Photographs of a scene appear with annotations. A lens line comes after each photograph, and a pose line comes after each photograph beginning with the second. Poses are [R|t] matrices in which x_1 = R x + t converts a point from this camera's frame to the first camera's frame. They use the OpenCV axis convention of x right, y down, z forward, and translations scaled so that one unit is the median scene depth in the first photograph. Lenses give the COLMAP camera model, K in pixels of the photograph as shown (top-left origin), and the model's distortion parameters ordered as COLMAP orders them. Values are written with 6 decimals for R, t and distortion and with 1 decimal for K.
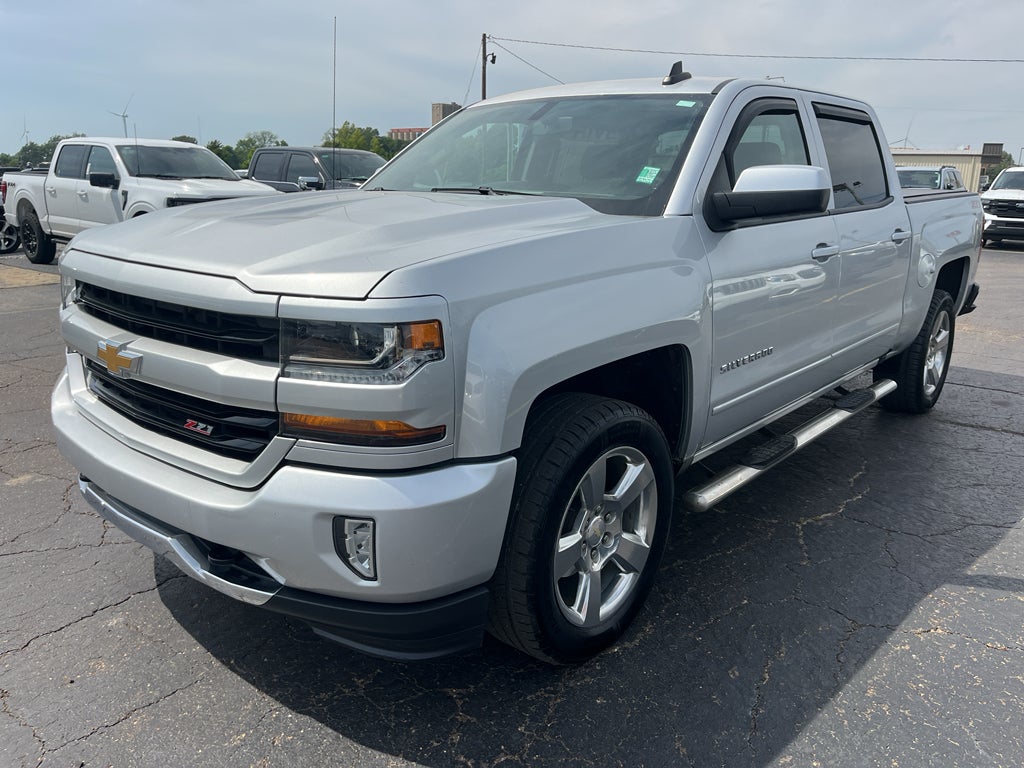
lens RADIAL K [[761.9, 0, 511.9], [0, 761.9, 394.6], [0, 0, 1]] dist [0.061441, -0.075146]
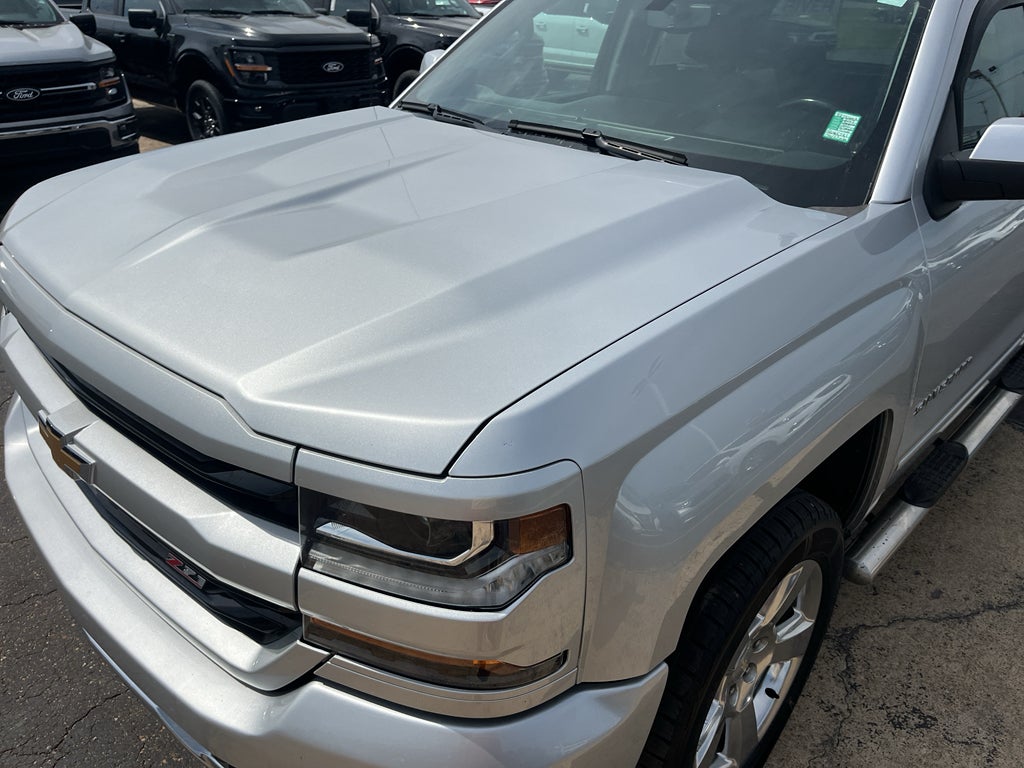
lens RADIAL K [[769.0, 0, 522.8], [0, 769.0, 370.7], [0, 0, 1]] dist [0.070063, -0.115265]
pose [[0.999292, 0.027695, -0.025455, -0.077359], [-0.022157, 0.980223, 0.196650, -0.207176], [0.030398, -0.195947, 0.980143, 0.290037]]
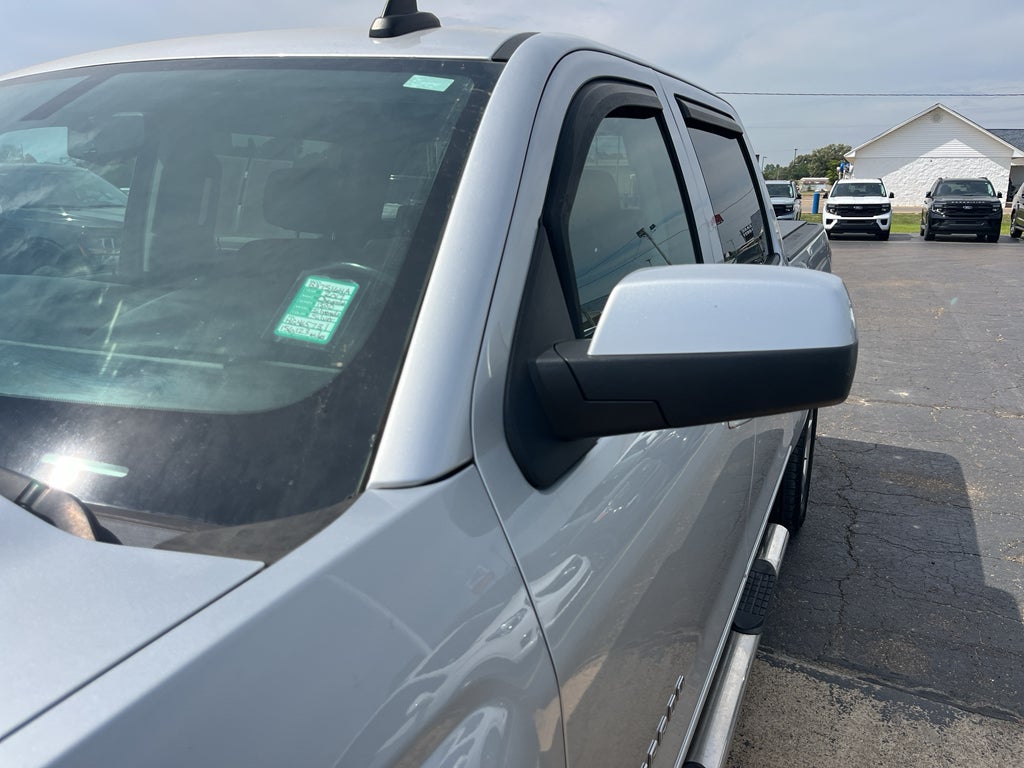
lens RADIAL K [[766.9, 0, 520.1], [0, 766.9, 391.5], [0, 0, 1]] dist [0.076132, -0.105664]
pose [[0.956831, -0.077810, 0.280035, 0.168044], [0.078765, 0.996862, 0.007862, -0.252925], [-0.279768, 0.014534, 0.959958, 0.695426]]
